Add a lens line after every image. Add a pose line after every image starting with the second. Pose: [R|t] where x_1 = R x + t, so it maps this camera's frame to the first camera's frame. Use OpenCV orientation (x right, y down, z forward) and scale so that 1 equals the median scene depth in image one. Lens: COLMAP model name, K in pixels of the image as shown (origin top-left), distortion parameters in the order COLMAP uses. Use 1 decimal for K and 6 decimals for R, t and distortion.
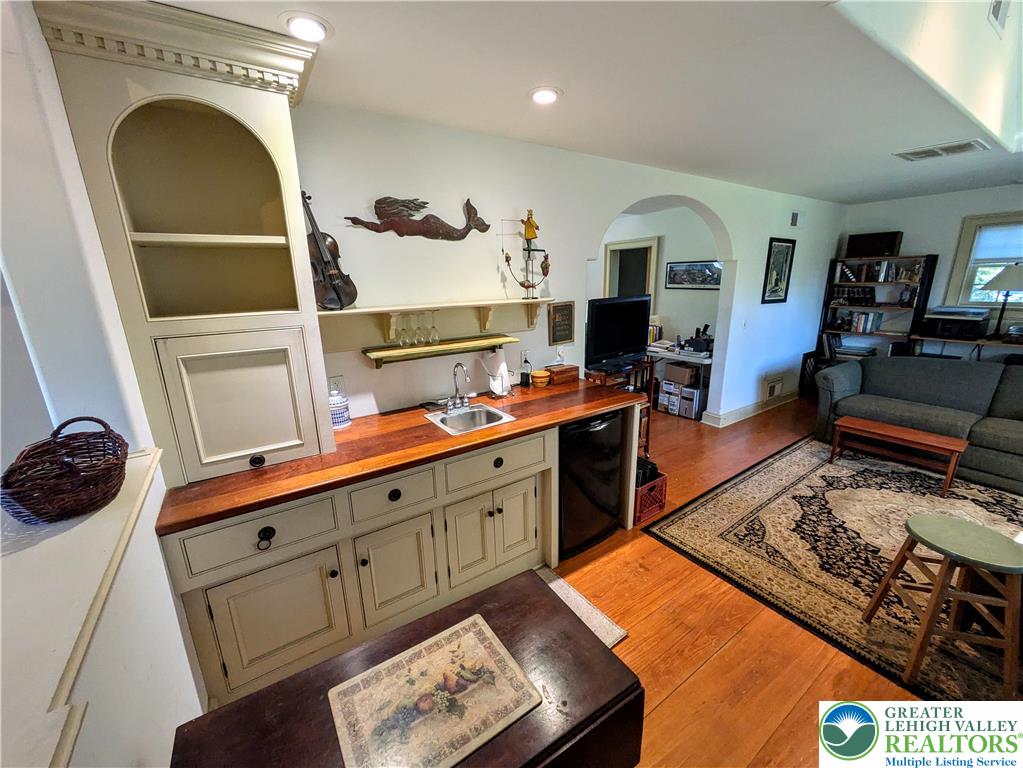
lens RADIAL K [[411.7, 0, 506.8], [0, 411.7, 385.2], [0, 0, 1]] dist [-0.002158, 0.000842]
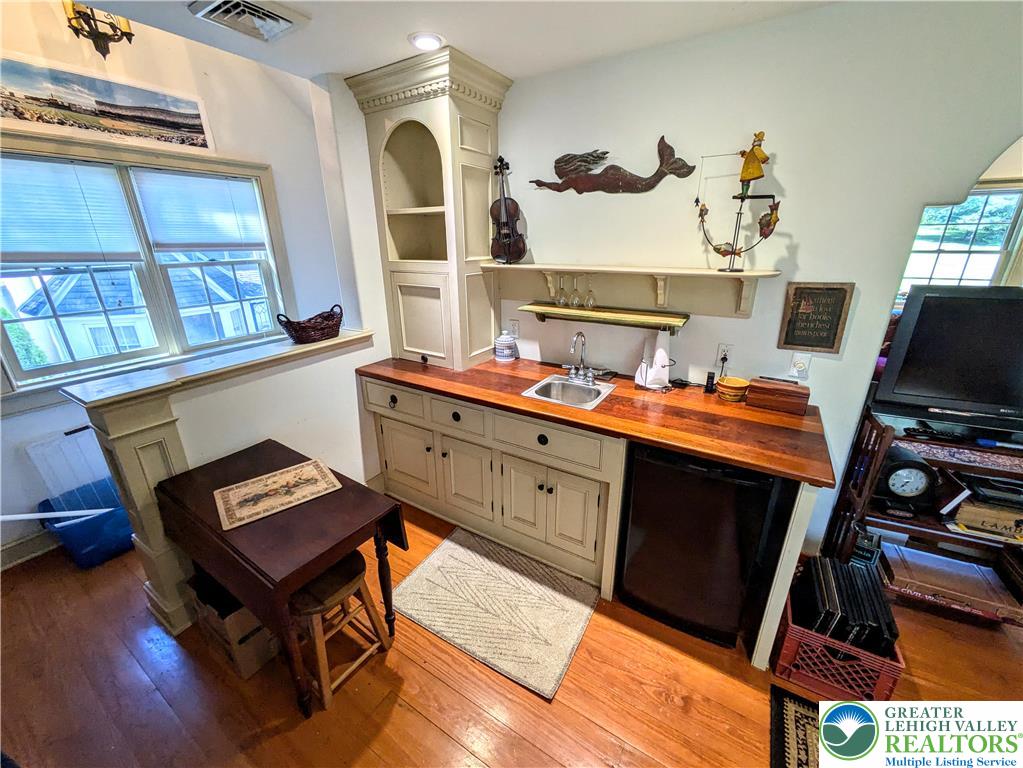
lens RADIAL K [[411.7, 0, 508.9], [0, 411.7, 384.1], [0, 0, 1]] dist [-0.002158, 0.000842]
pose [[0.409223, 0.326369, -0.852068, 0.573033], [-0.231161, 0.940458, 0.249205, -0.121435], [0.882667, 0.094984, 0.460301, 0.384329]]
